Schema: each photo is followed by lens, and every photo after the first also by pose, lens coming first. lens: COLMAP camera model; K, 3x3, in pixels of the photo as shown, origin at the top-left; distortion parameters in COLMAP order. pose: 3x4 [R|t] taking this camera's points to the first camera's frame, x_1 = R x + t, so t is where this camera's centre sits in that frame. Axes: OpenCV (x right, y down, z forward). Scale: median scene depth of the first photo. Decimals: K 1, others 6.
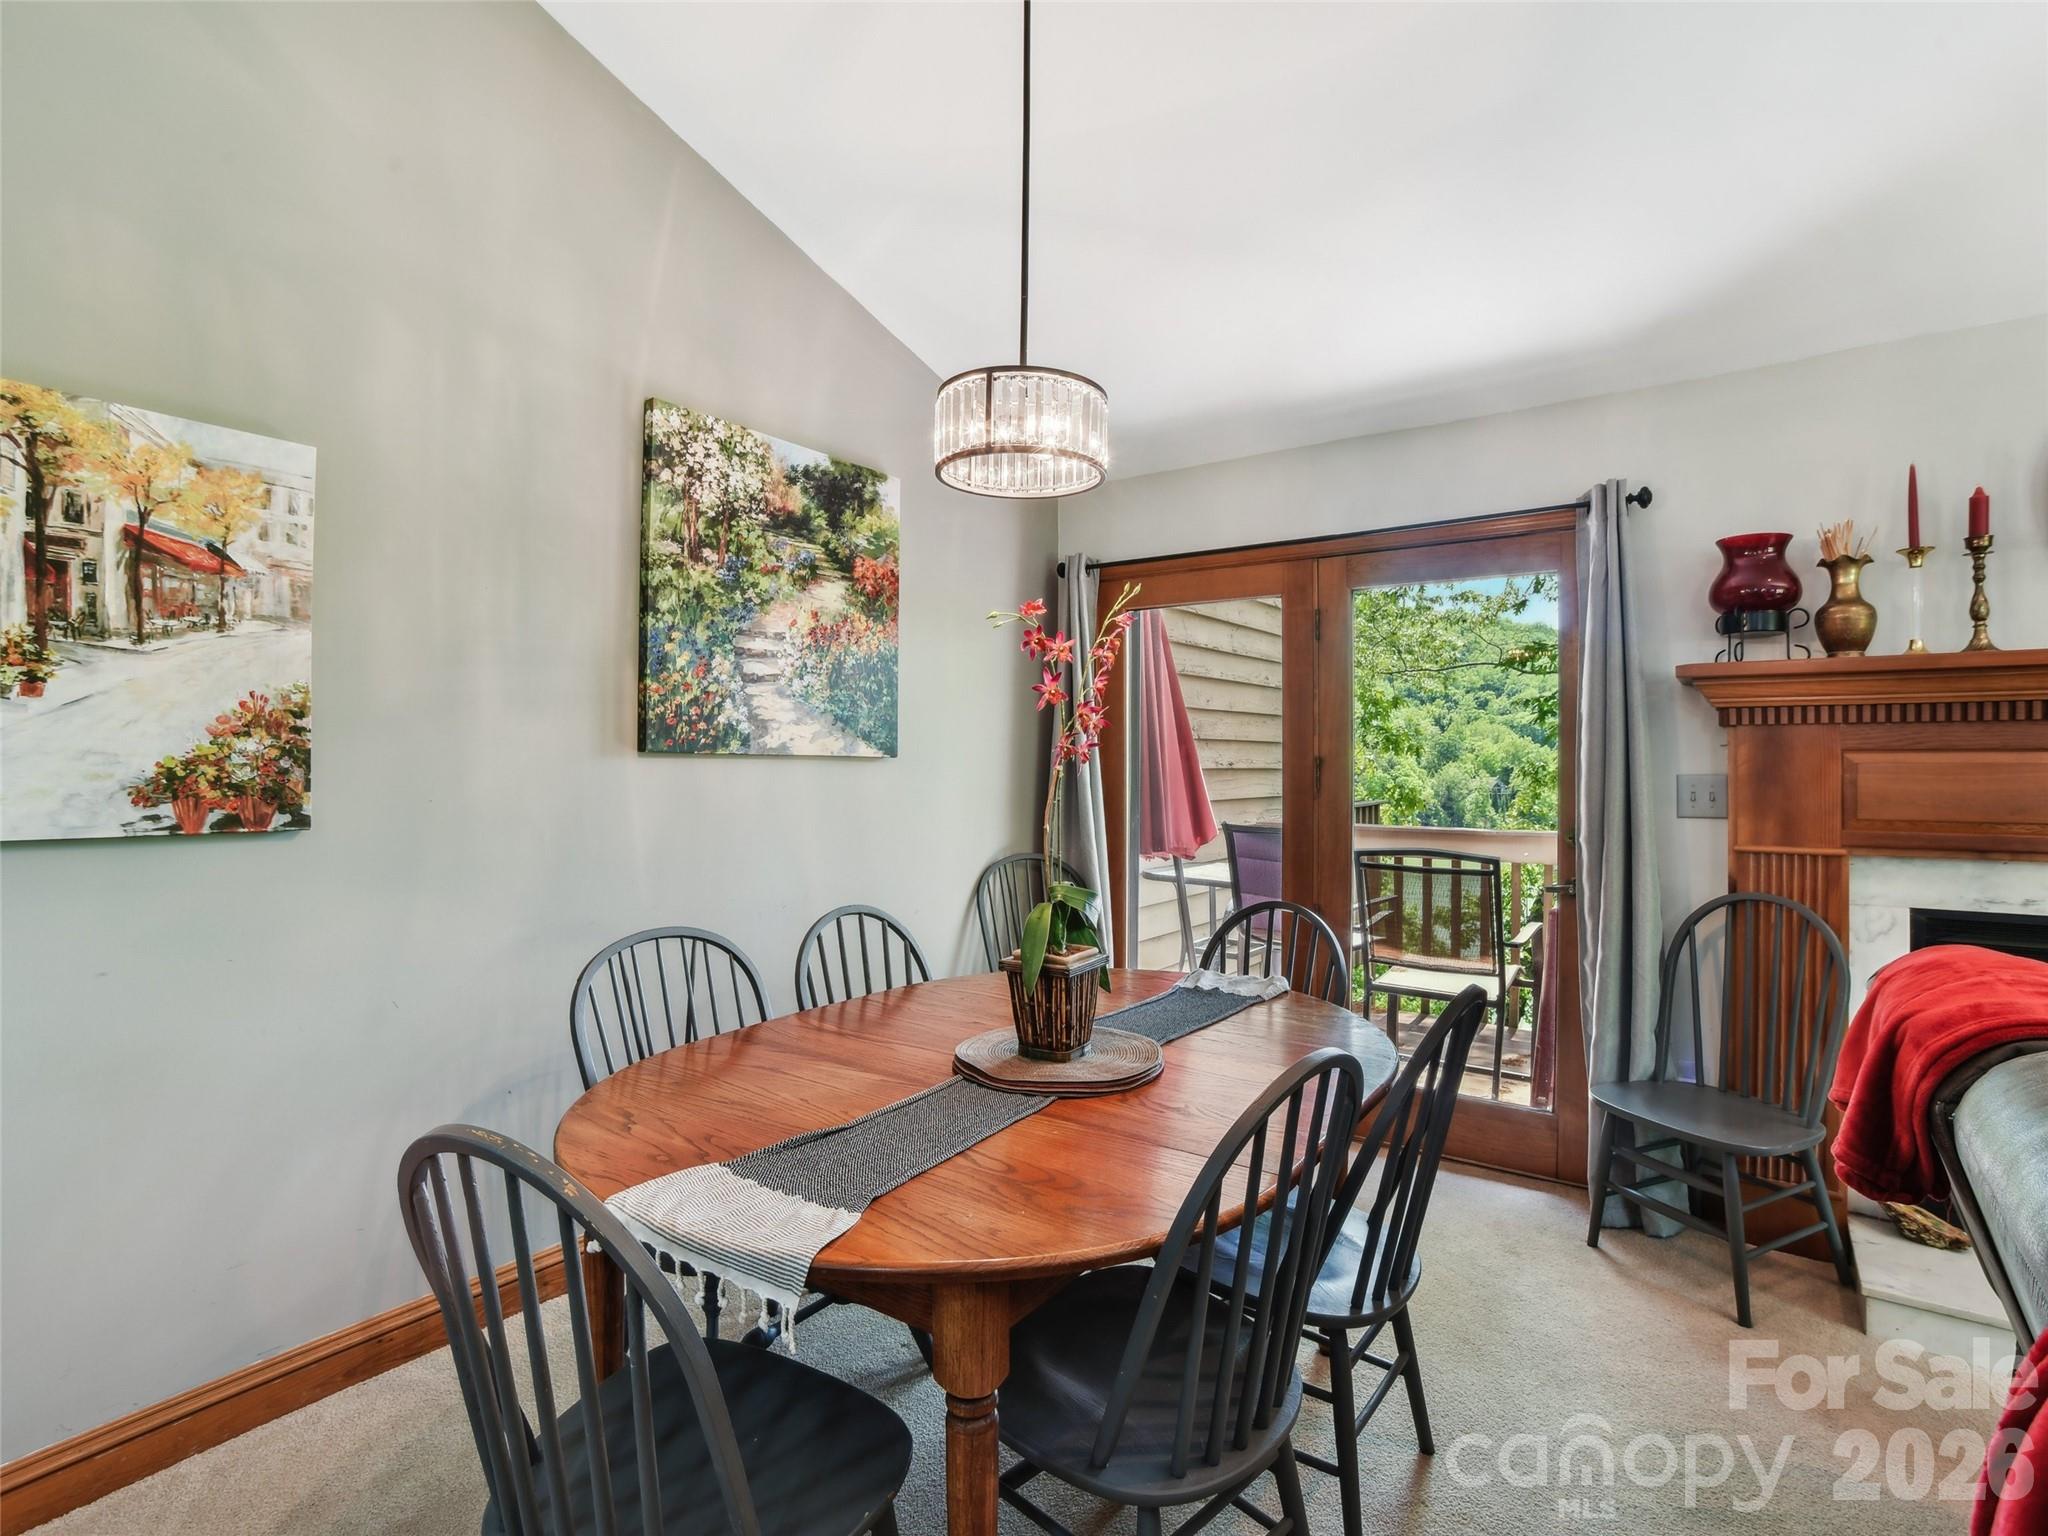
lens RADIAL K [[1012.8, 0, 1022.5], [0, 1012.8, 759.0], [0, 0, 1]] dist [-0.039411, 0.007402]
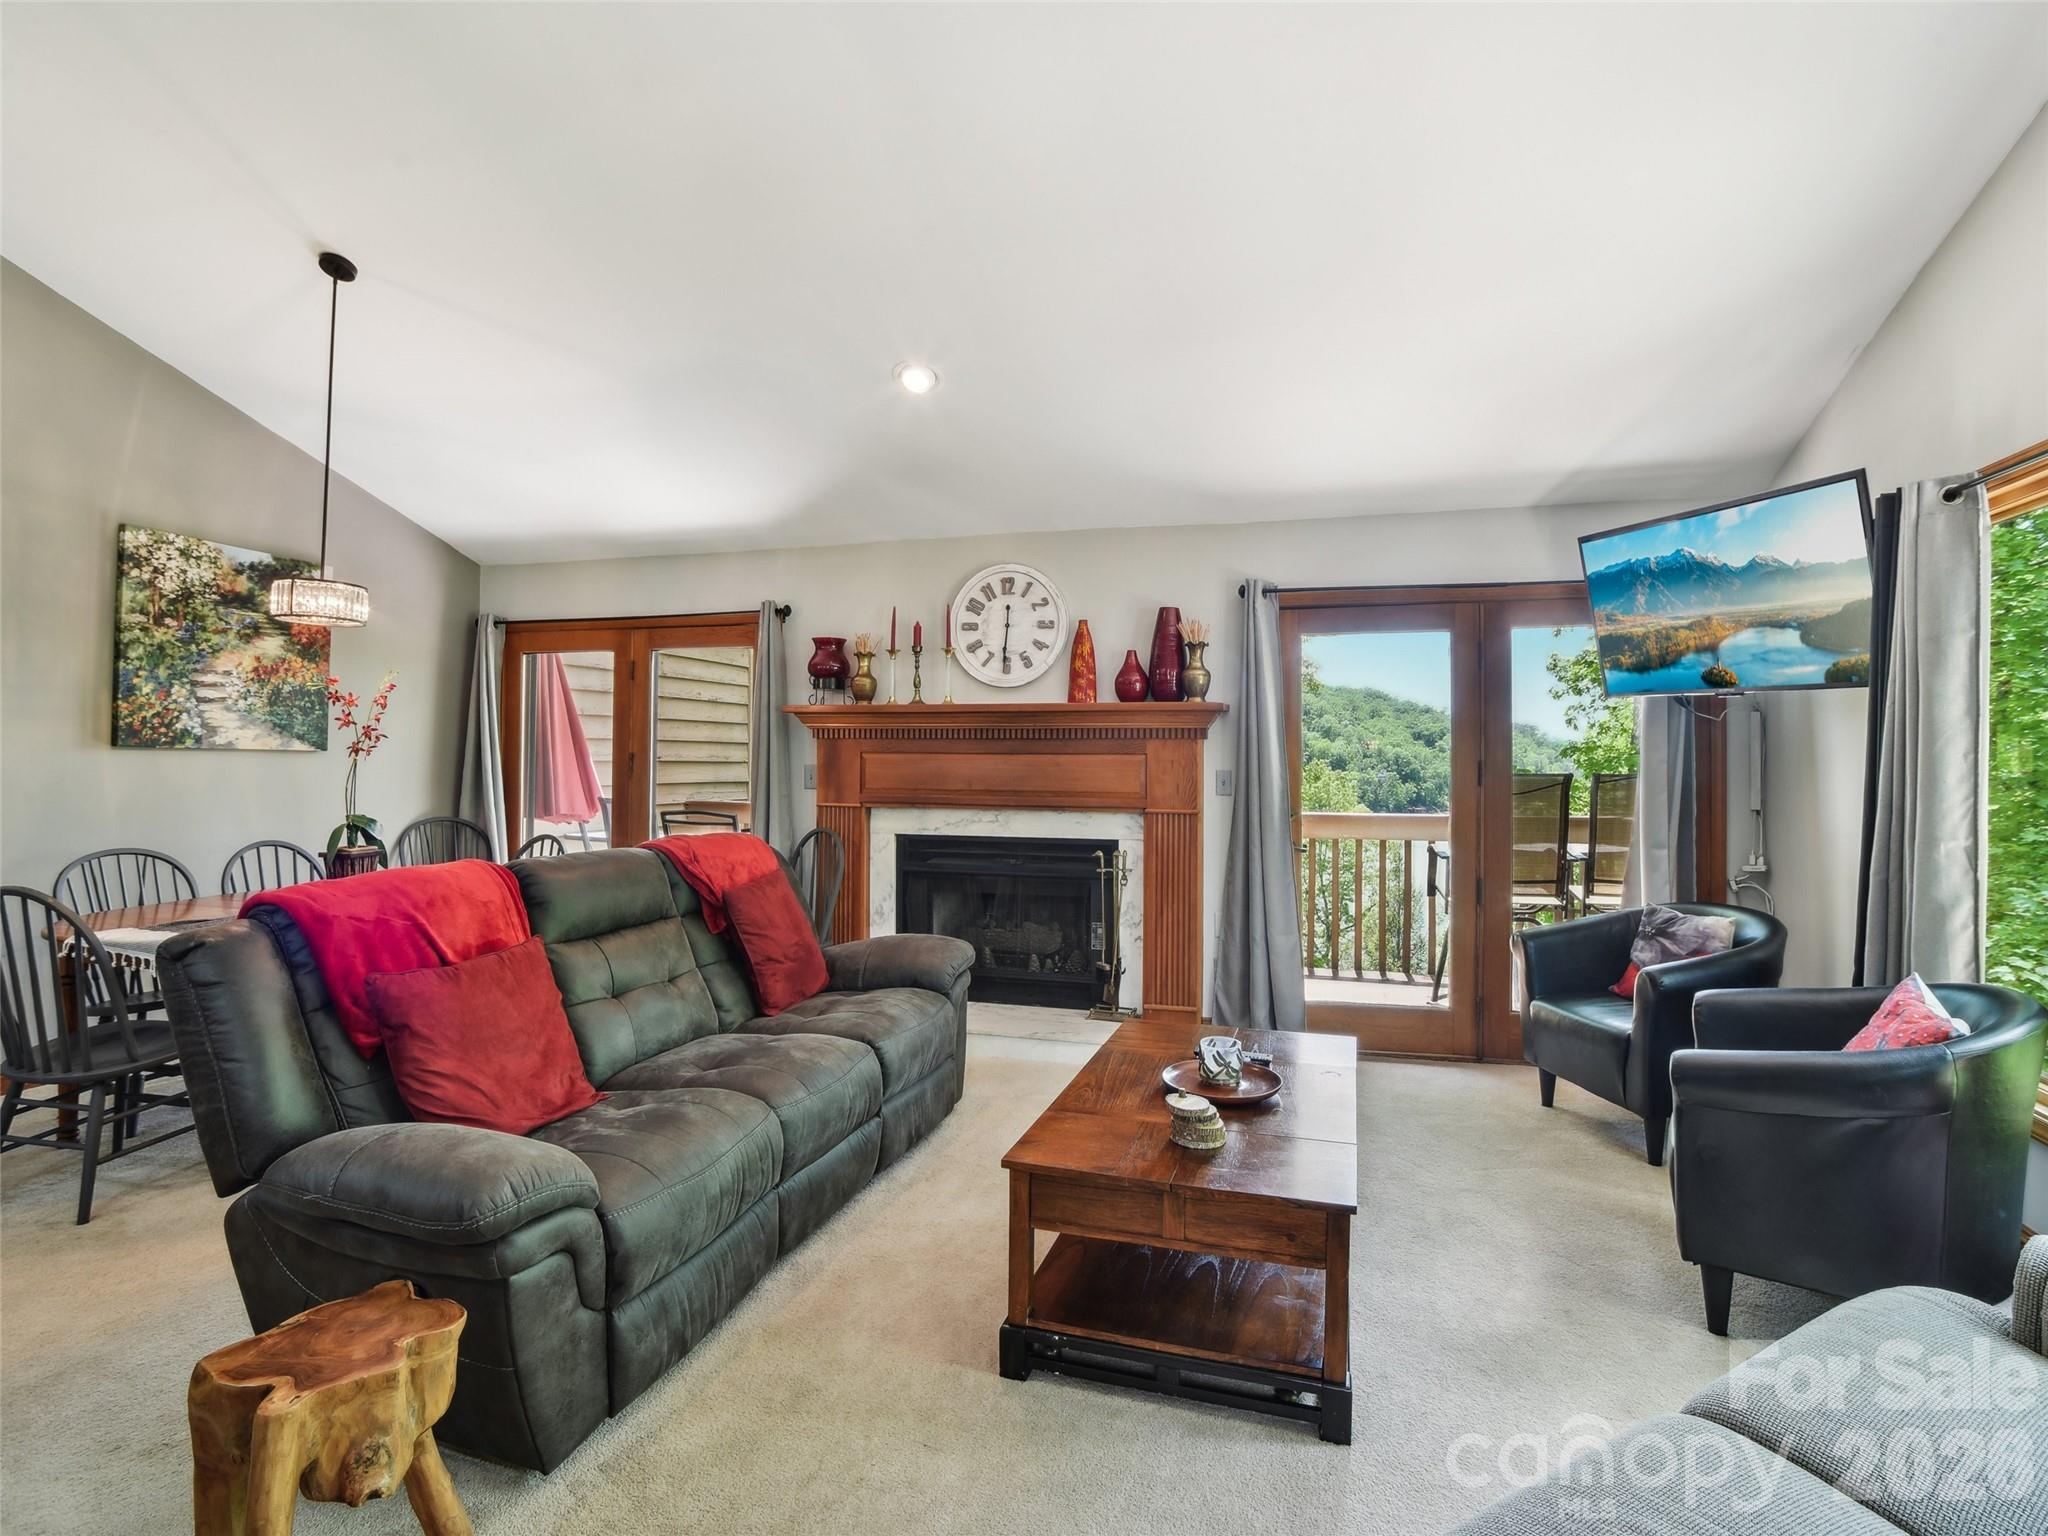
lens RADIAL K [[1012.8, 0, 1035.5], [0, 1012.8, 764.4], [0, 0, 1]] dist [-0.039411, 0.007402]
pose [[0.947869, 0.007055, 0.318581, 0.481383], [-0.009754, 0.999929, 0.006878, -0.002472], [-0.318510, -0.009627, 0.947871, -0.895264]]
